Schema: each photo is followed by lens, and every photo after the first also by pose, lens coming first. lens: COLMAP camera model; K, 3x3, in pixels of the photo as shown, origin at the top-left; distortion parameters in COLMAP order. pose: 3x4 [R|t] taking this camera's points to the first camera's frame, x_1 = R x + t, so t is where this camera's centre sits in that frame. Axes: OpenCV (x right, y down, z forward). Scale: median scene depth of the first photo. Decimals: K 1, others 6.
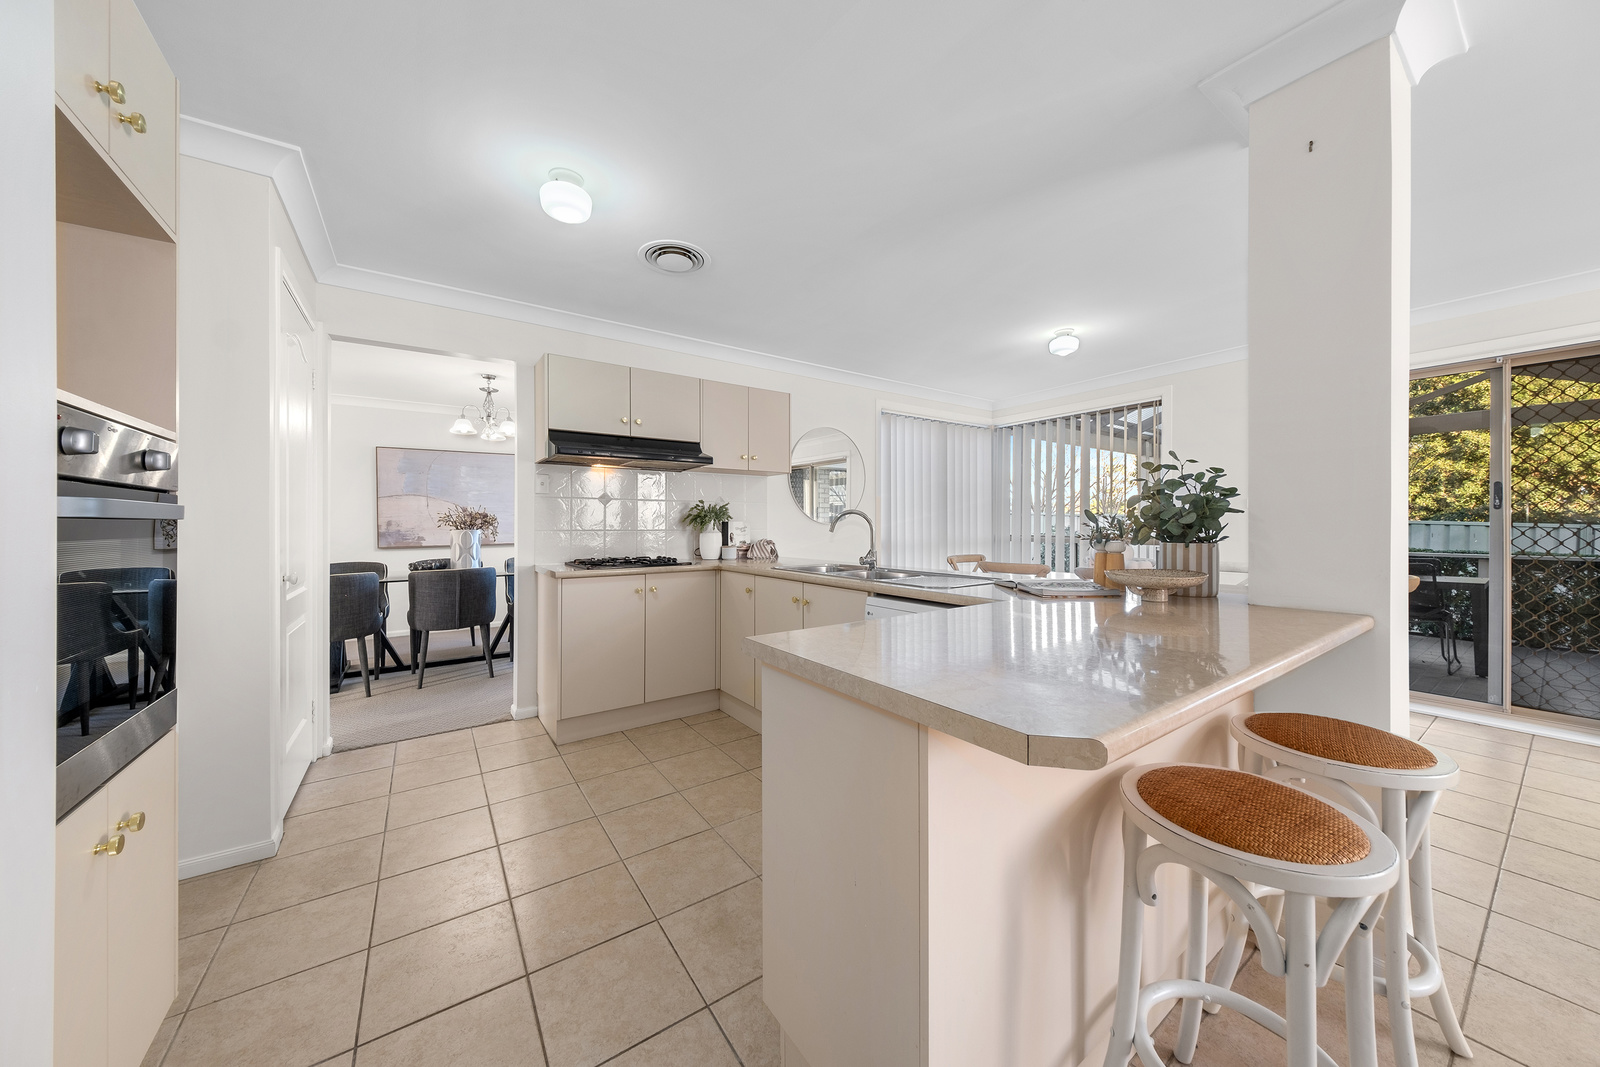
lens RADIAL K [[541.3, 0, 799.0], [0, 541.3, 530.0], [0, 0, 1]] dist [-0.003330, -0.000209]
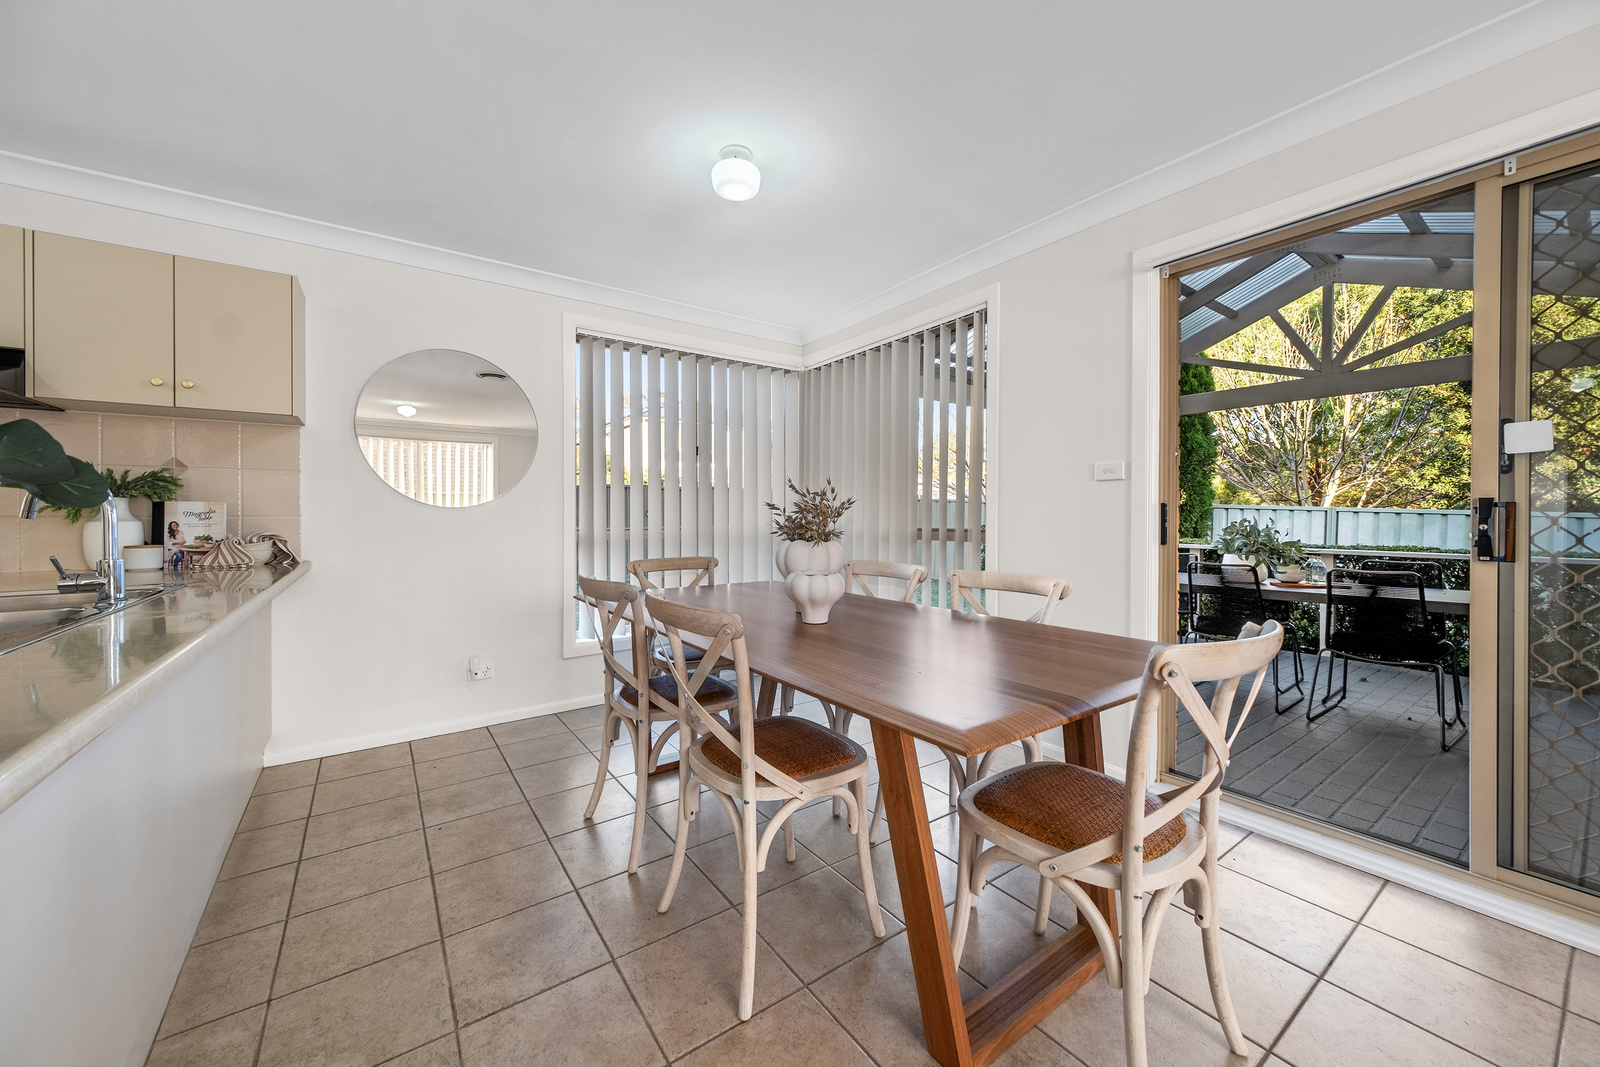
lens RADIAL K [[592.7, 0, 805.3], [0, 592.7, 521.3], [0, 0, 1]] dist [0.007297, 0.000268]
pose [[0.999628, 0.005165, 0.026784, 0.291577], [-0.005273, 0.999978, 0.003989, -0.000372], [-0.026763, -0.004129, 0.999633, 0.210791]]
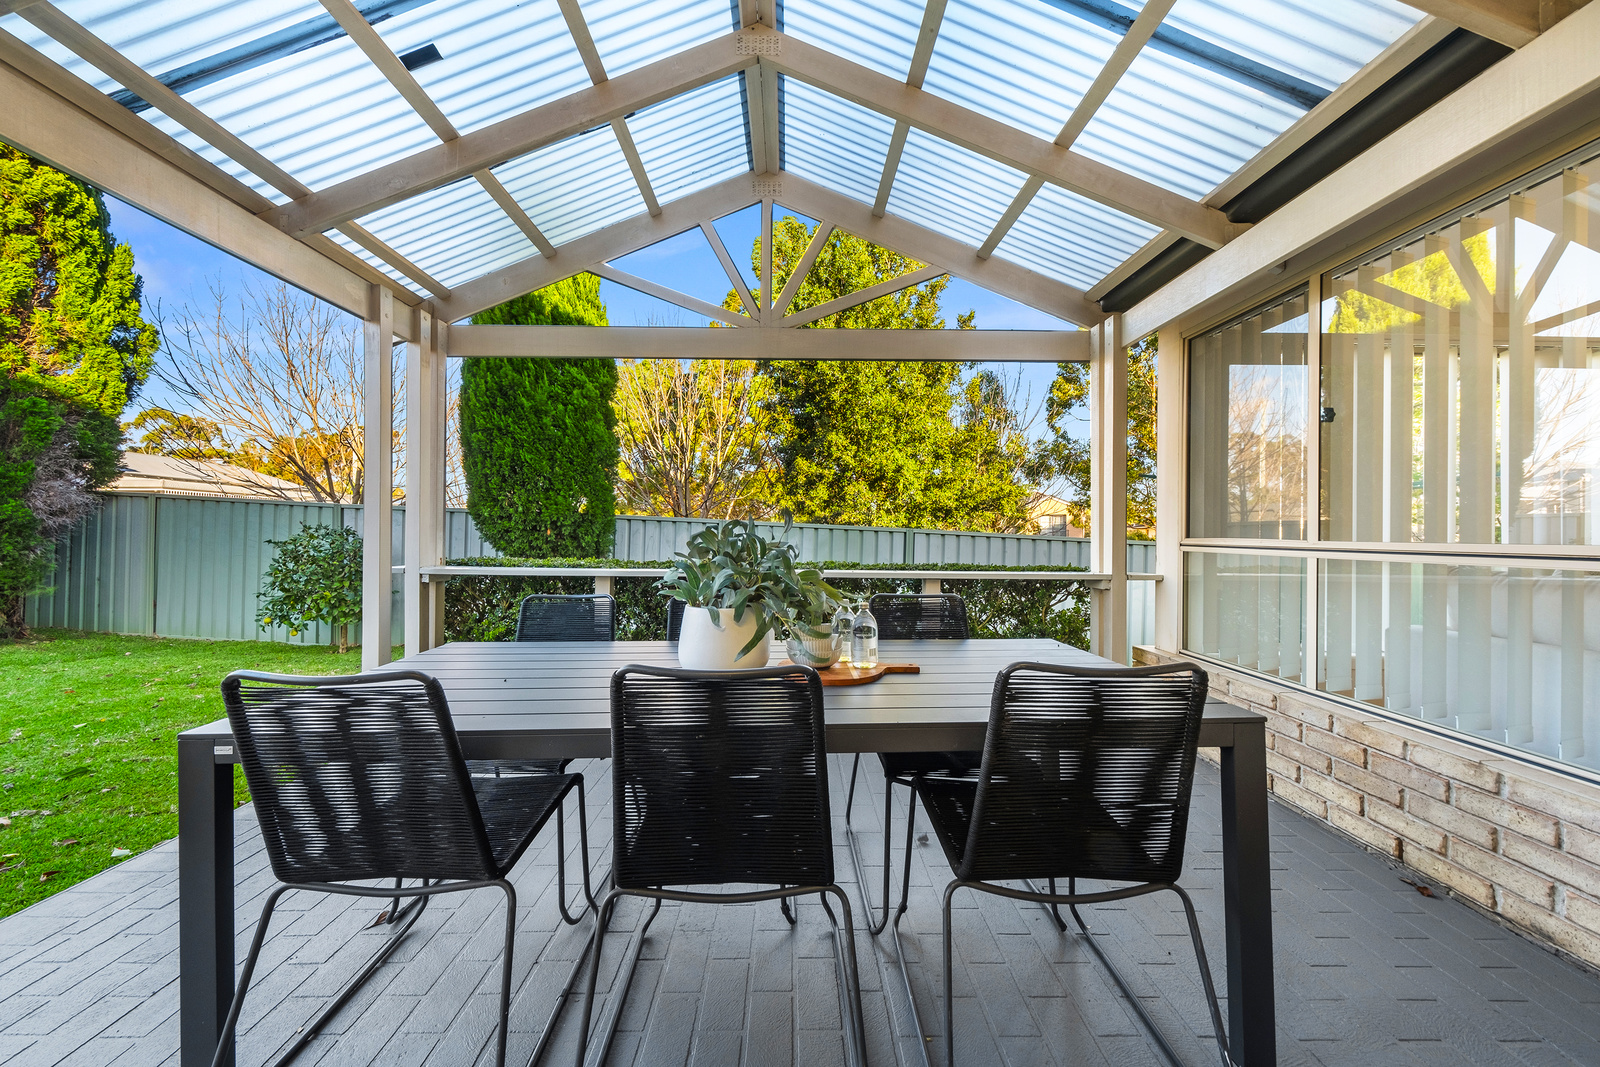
lens RADIAL K [[541.3, 0, 807.5], [0, 541.3, 535.8], [0, 0, 1]] dist [-0.003330, -0.000209]
pose [[0.556100, 0.003144, 0.831110, 0.635239], [0.002630, 0.999981, -0.005542, 0.009416], [-0.831112, 0.005268, 0.556081, 0.709521]]
